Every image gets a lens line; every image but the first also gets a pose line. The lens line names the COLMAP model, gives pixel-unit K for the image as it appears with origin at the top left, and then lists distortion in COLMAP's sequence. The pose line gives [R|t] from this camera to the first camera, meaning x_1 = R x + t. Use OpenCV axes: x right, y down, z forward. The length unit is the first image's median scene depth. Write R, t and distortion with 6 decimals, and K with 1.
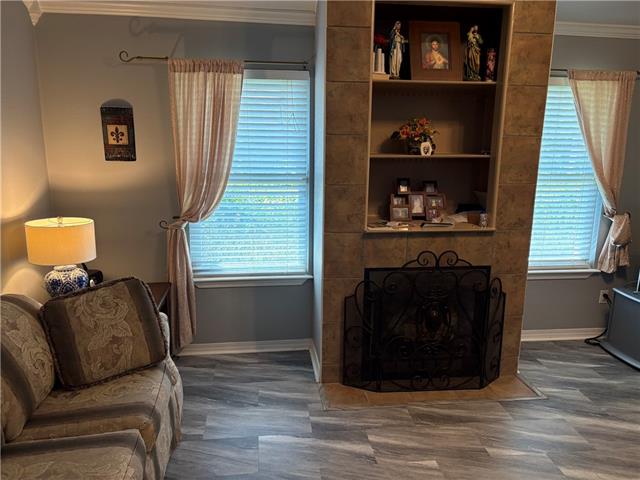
lens RADIAL K [[489.1, 0, 317.2], [0, 489.1, 238.5], [0, 0, 1]] dist [0.060305, -0.068092]
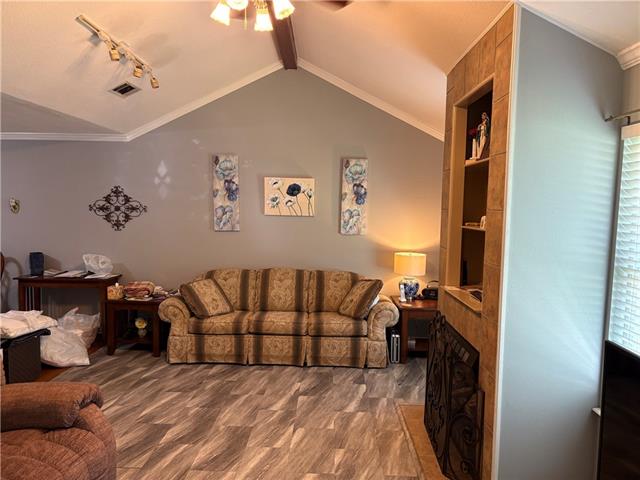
lens RADIAL K [[475.3, 0, 320.0], [0, 475.3, 240.0], [0, 0, 1]] dist [-0.000002, -0.003267]
pose [[-0.141709, 0.054895, -0.988385, 1.208868], [-0.223050, 0.971014, 0.085910, -0.148891], [0.964452, 0.232633, -0.125357, 0.768541]]
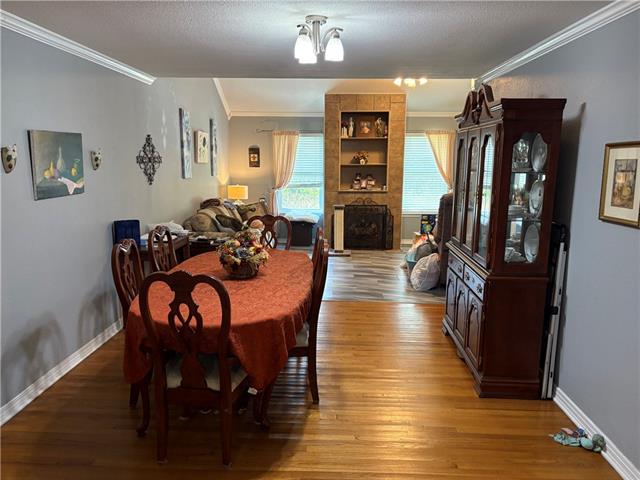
lens RADIAL K [[461.5, 0, 320.0], [0, 461.5, 240.0], [0, 0, 1]] dist [0.100222, -0.000598]
pose [[0.987537, 0.018851, -0.156255, 0.381769], [-0.024120, 0.999200, -0.031894, 0.328680], [0.155529, 0.035266, 0.987202, -1.512702]]
